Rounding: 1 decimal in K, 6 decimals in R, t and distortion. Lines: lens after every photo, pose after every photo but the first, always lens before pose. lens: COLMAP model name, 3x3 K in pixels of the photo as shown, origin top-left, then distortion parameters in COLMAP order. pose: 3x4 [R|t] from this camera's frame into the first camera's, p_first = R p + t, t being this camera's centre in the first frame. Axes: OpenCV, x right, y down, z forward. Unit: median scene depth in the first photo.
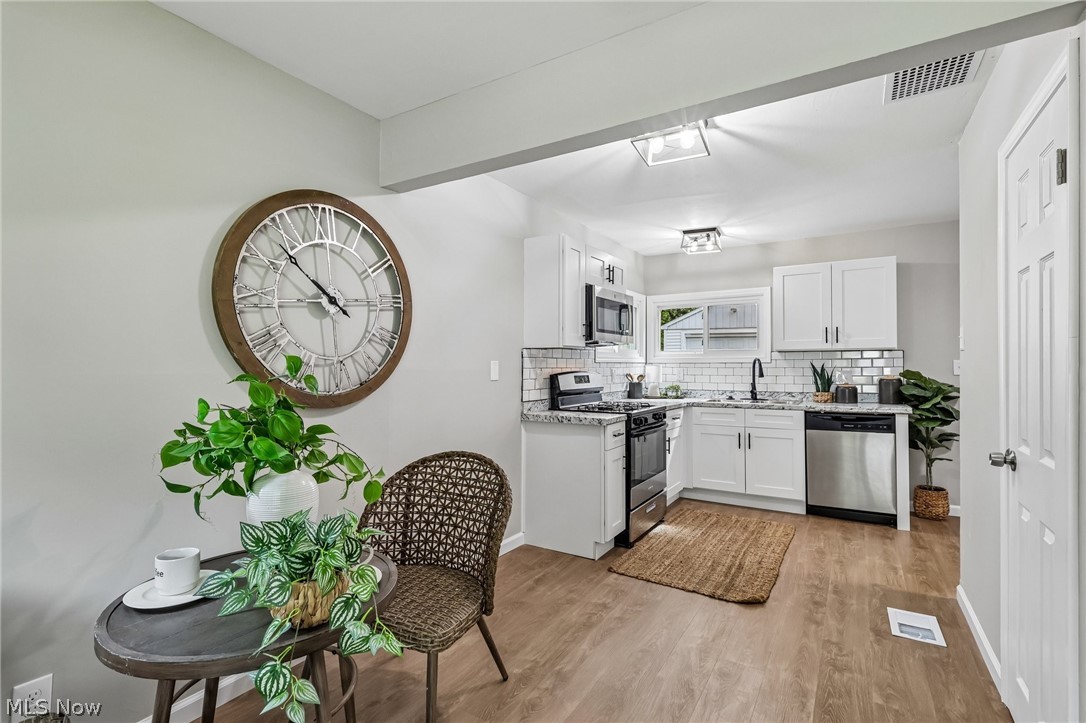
lens RADIAL K [[501.9, 0, 546.1], [0, 501.9, 365.9], [0, 0, 1]] dist [-0.002289, 0.000006]
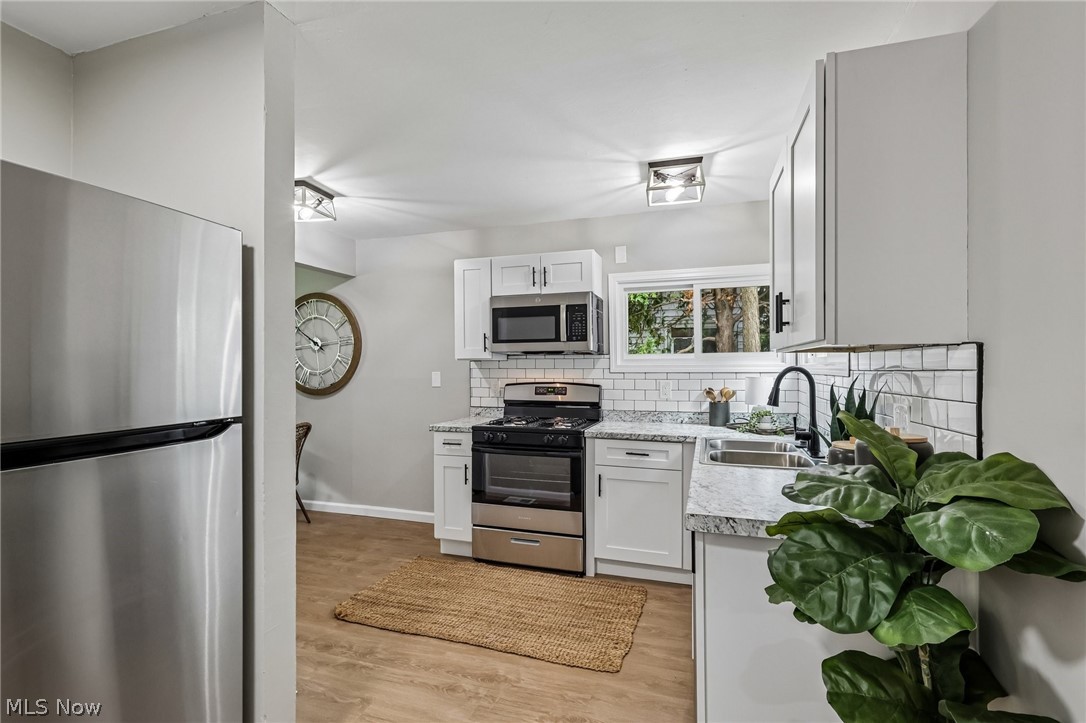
lens RADIAL K [[509.2, 0, 537.4], [0, 509.2, 365.8], [0, 0, 1]] dist [-0.001759, -0.000069]
pose [[0.228012, 0.000538, -0.973658, 0.990926], [0.001754, 0.999998, 0.000963, -0.021087], [0.973657, -0.001928, 0.228010, 0.758975]]
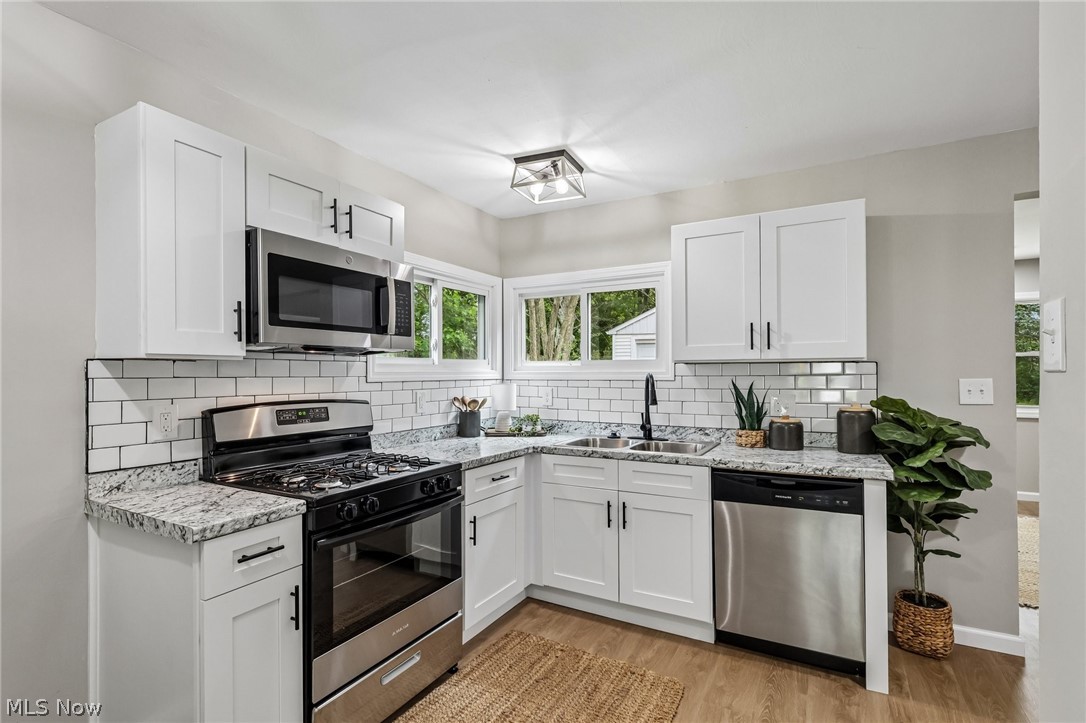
lens RADIAL K [[510.7, 0, 545.2], [0, 510.7, 375.6], [0, 0, 1]] dist [-0.003330, -0.000182]
pose [[0.998923, -0.000386, 0.046407, 0.307363], [0.000171, 0.999989, 0.004627, -0.018814], [-0.046408, -0.004614, 0.998912, 0.437216]]
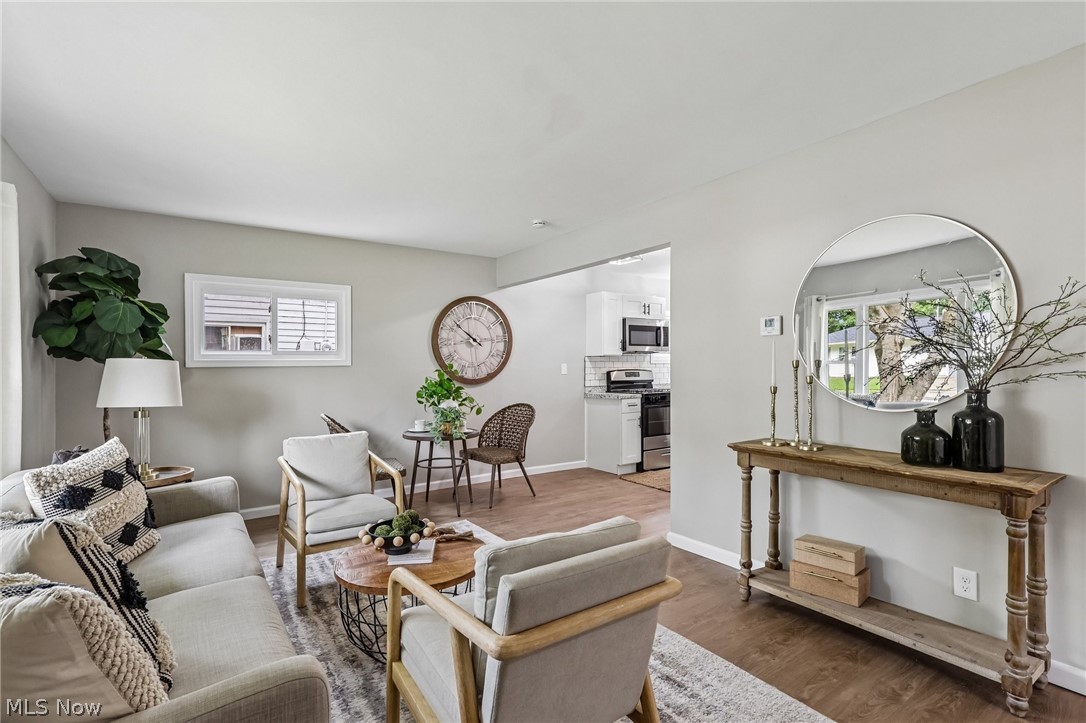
lens RADIAL K [[494.5, 0, 541.0], [0, 494.5, 376.0], [0, 0, 1]] dist [-0.000274, -0.000032]
pose [[0.910774, -0.000868, -0.412903, 0.459791], [0.008400, 0.999830, 0.016428, 0.003730], [0.412819, -0.018431, 0.910627, -0.565667]]
